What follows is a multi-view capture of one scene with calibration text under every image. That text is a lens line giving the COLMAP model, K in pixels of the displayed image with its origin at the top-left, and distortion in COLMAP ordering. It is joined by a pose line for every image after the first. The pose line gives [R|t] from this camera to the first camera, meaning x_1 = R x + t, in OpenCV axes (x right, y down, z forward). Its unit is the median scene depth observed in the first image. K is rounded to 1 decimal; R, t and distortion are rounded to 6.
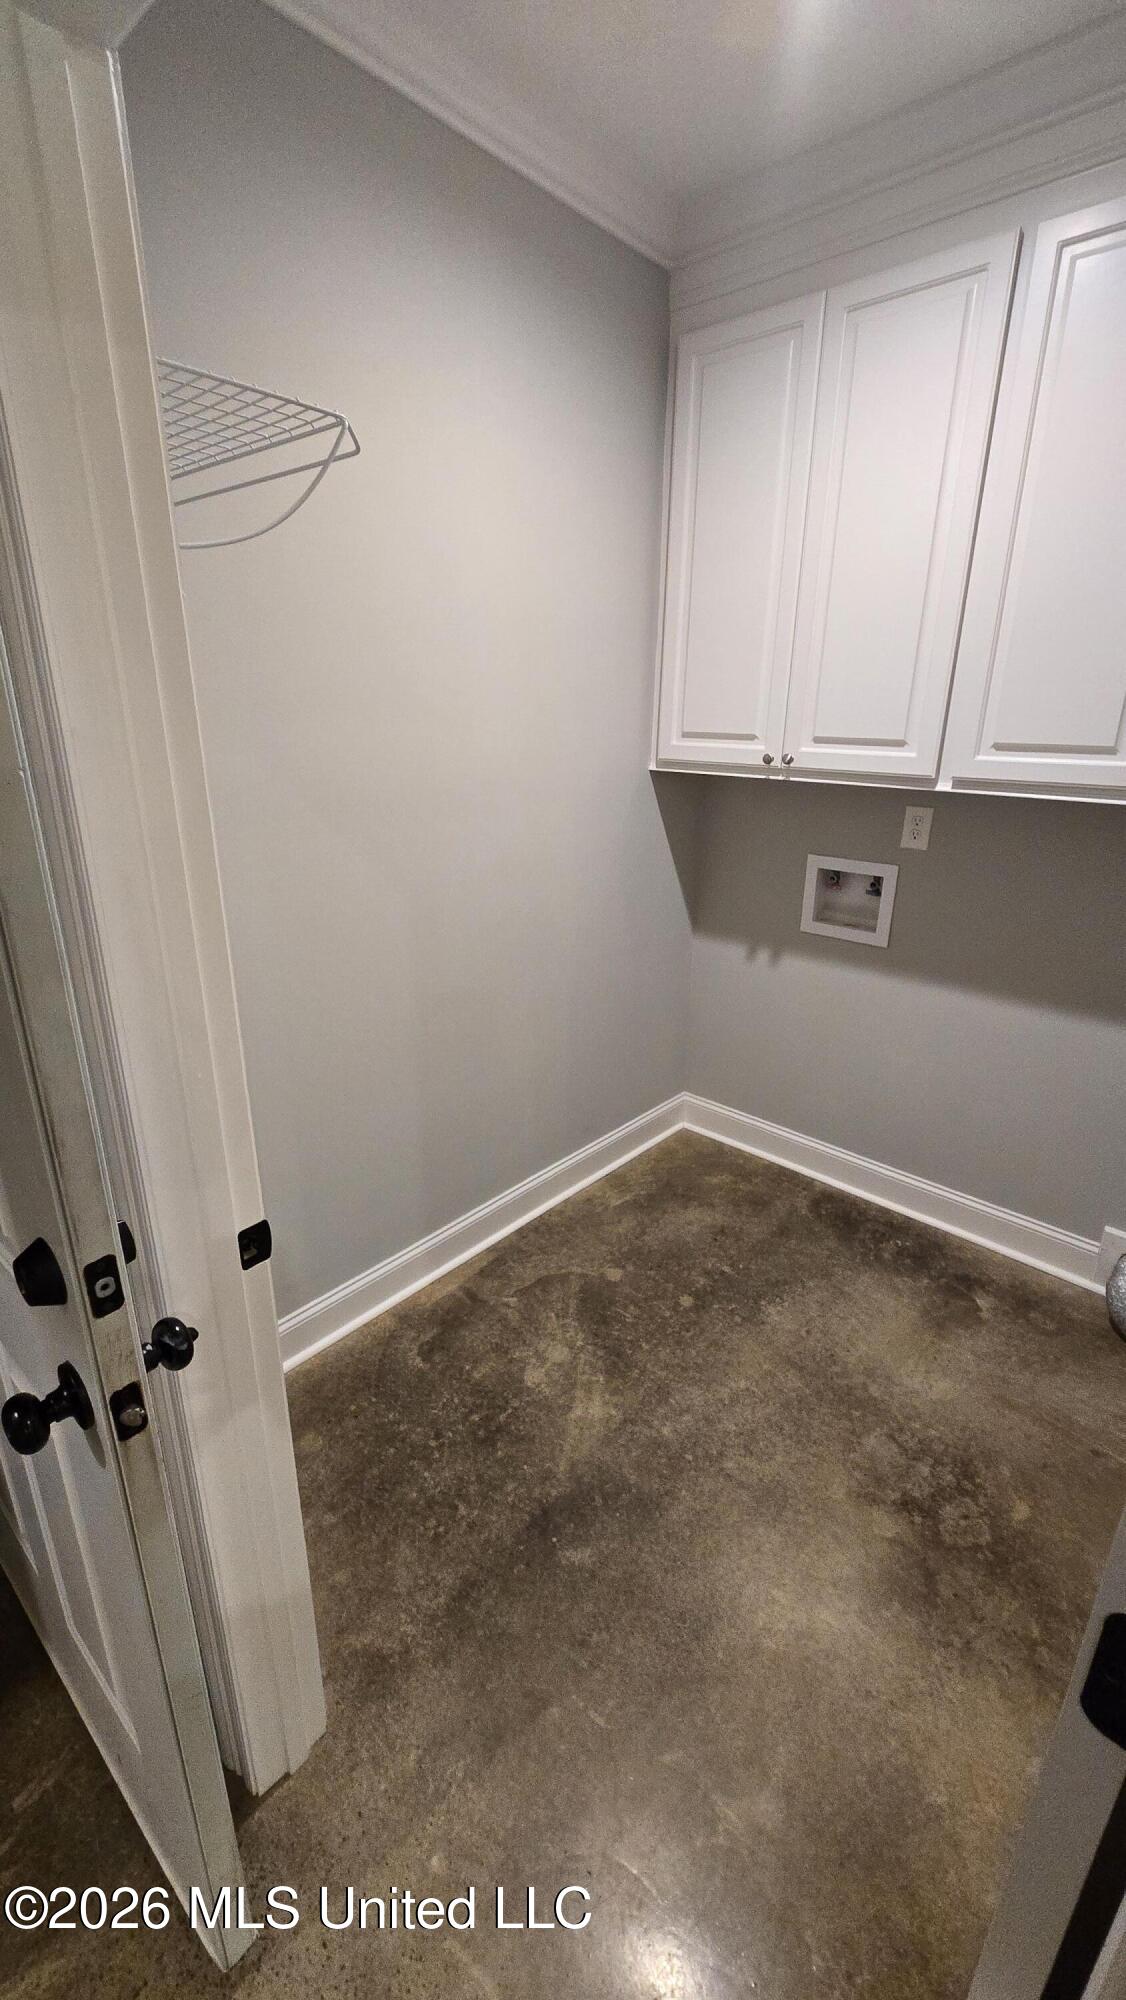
lens RADIAL K [[824.6, 0, 570.1], [0, 824.6, 1001.4], [0, 0, 1]] dist [-0.001999, 0.000683]
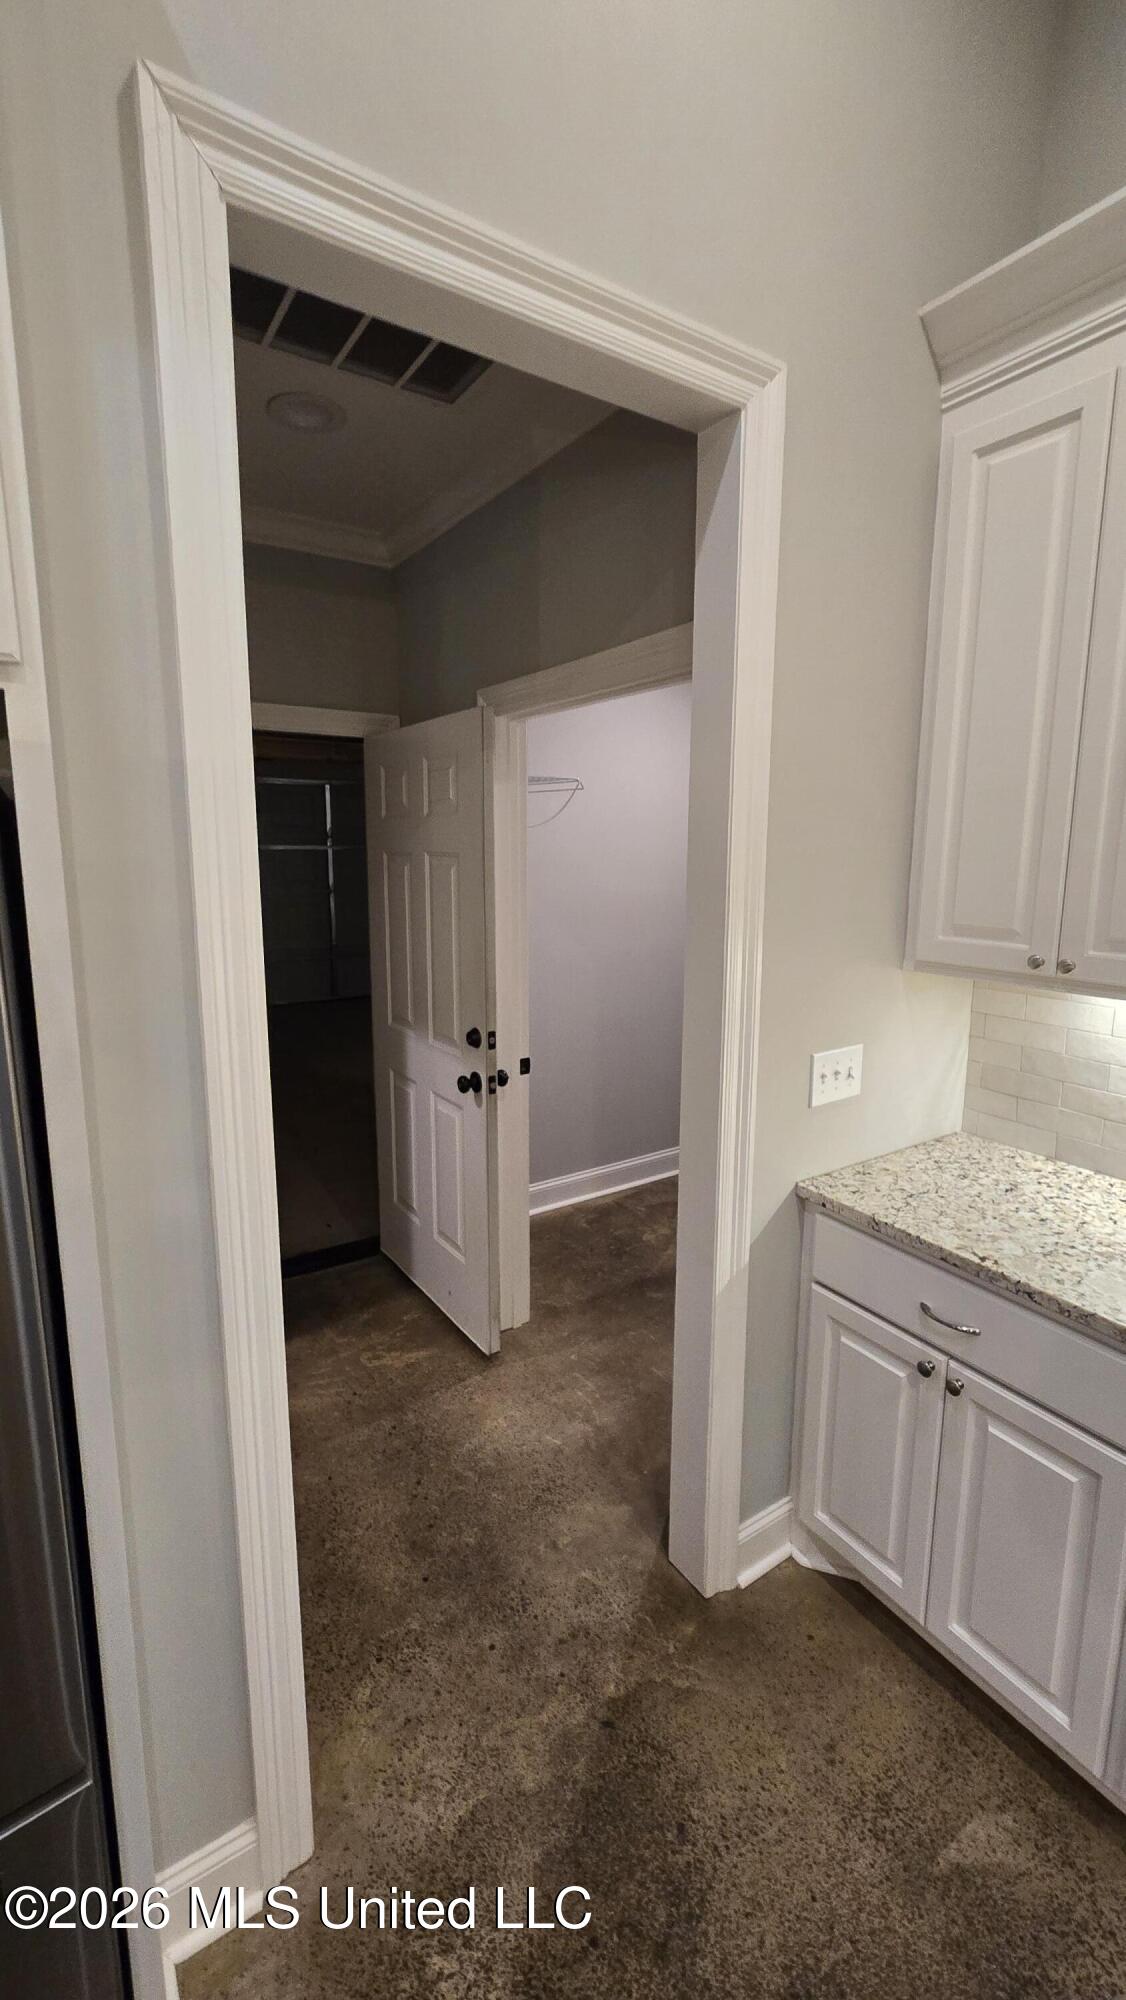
lens RADIAL K [[824.6, 0, 568.3], [0, 824.6, 990.5], [0, 0, 1]] dist [-0.001999, 0.000683]
pose [[0.966478, 0.036742, -0.254108, 0.256858], [-0.080377, 0.983258, -0.163533, 0.285721], [0.243846, 0.178475, 0.953250, -0.944449]]
